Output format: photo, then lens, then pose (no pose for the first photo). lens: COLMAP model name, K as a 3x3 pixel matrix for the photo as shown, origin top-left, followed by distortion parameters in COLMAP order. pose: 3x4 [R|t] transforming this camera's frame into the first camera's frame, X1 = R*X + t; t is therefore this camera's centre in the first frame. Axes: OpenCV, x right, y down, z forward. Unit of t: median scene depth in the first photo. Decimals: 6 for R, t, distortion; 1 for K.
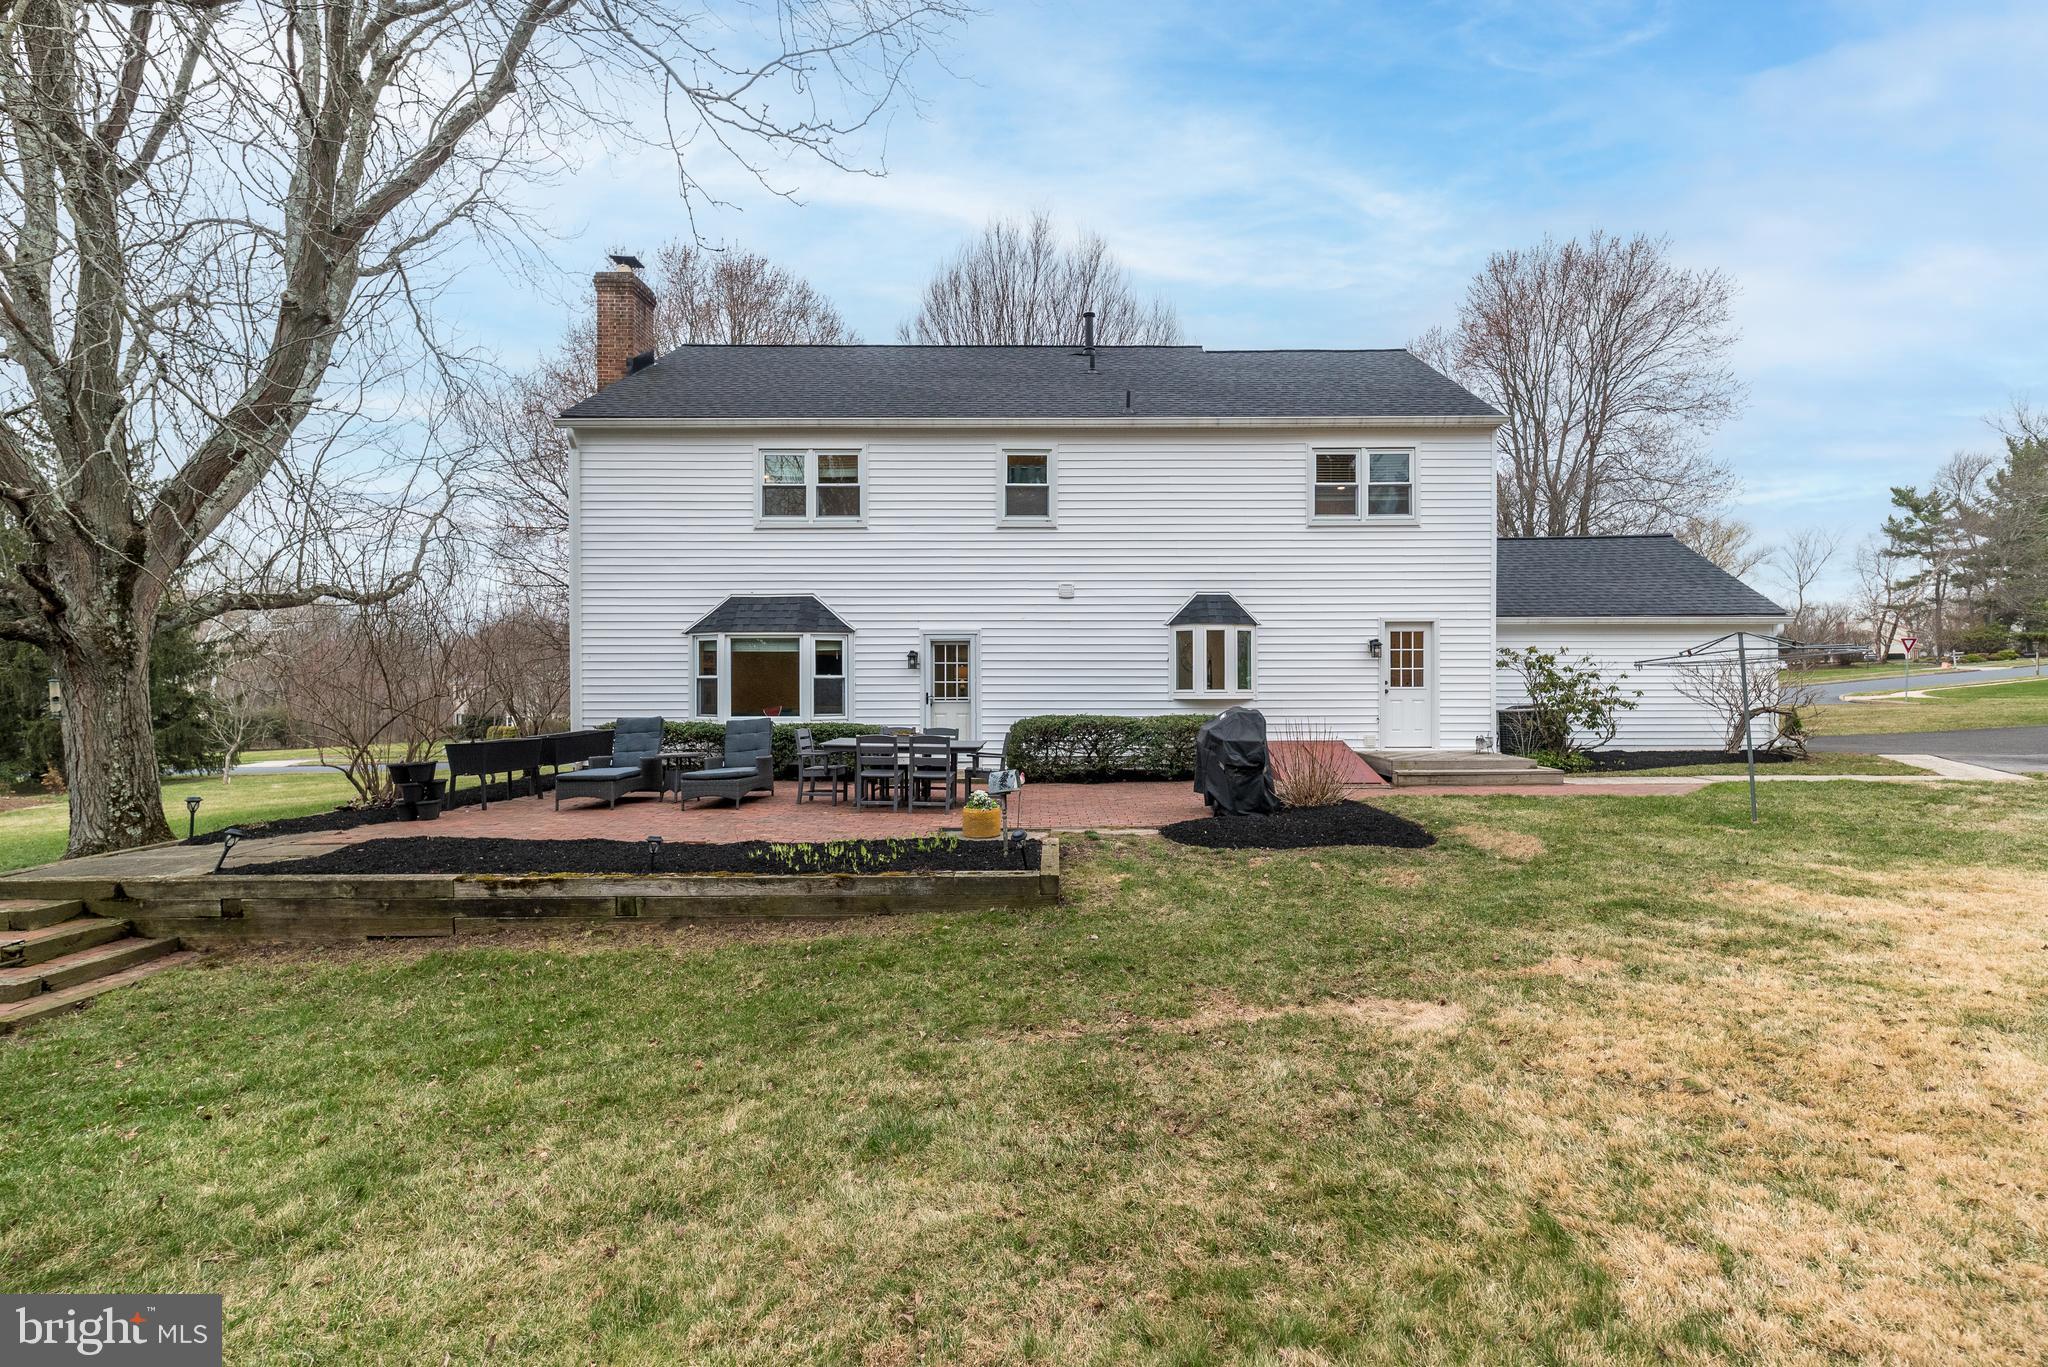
lens RADIAL K [[893.8, 0, 1087.5], [0, 893.8, 671.0], [0, 0, 1]] dist [0.003319, 0.000023]
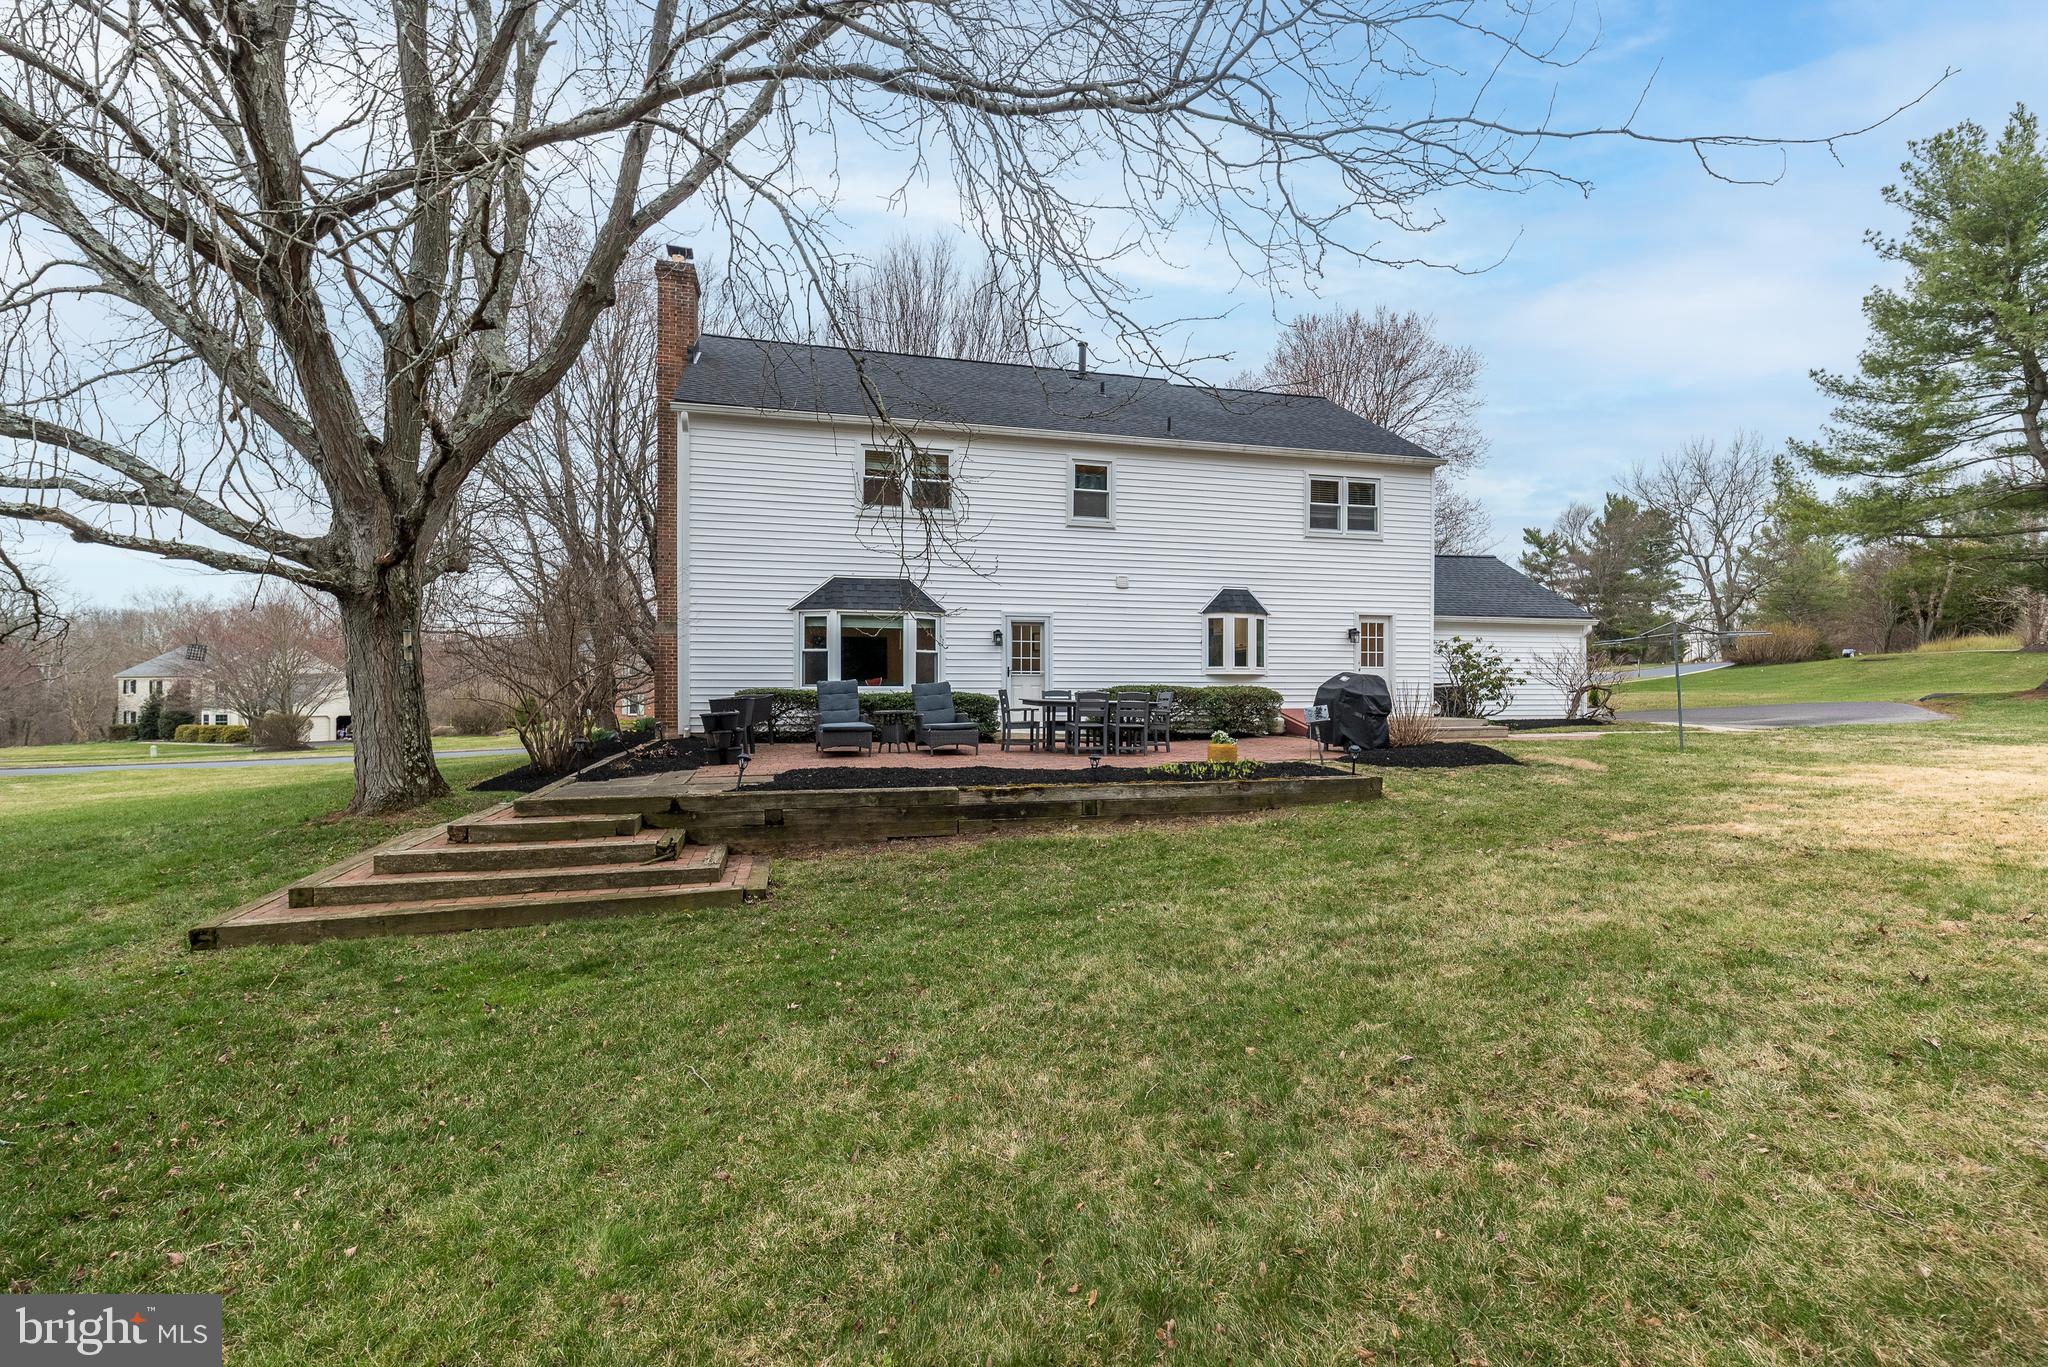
lens RADIAL K [[893.8, 0, 1020.2], [0, 893.8, 654.7], [0, 0, 1]] dist [0.003319, 0.000023]
pose [[0.969313, 0.013840, 0.245441, -0.442934], [-0.007878, 0.999650, -0.025254, 0.037059], [-0.245705, 0.022545, 0.969082, -0.105823]]
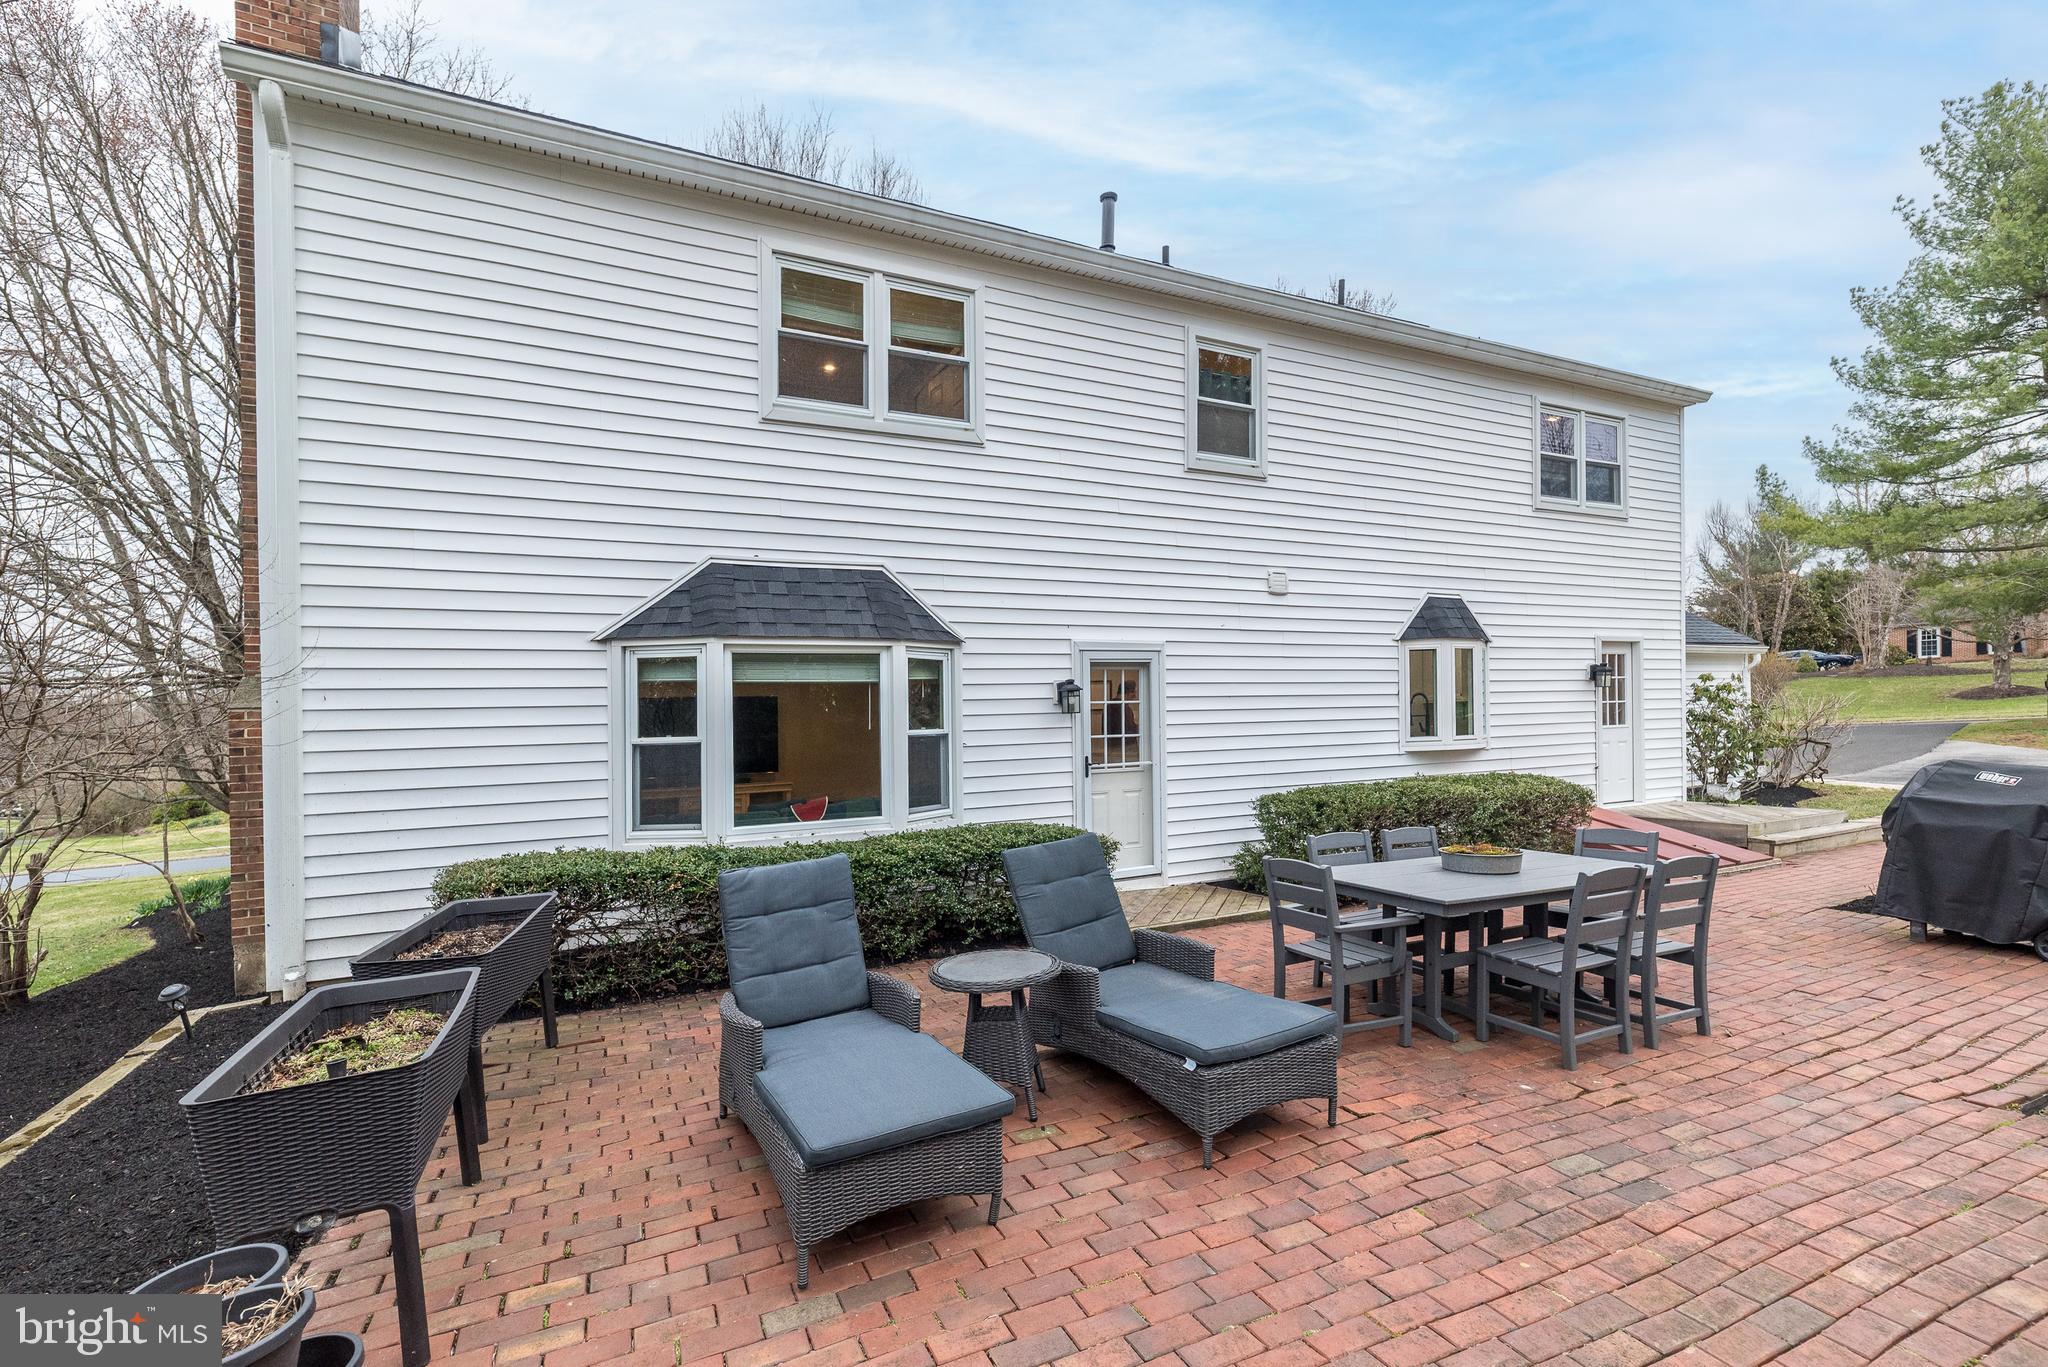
lens RADIAL K [[893.8, 0, 1025.6], [0, 893.8, 681.1], [0, 0, 1]] dist [0.003319, 0.000023]
pose [[0.902840, -0.002123, 0.429972, -0.447818], [0.012574, 0.999690, -0.021467, -0.010583], [-0.429794, 0.024788, 0.902587, 0.521396]]
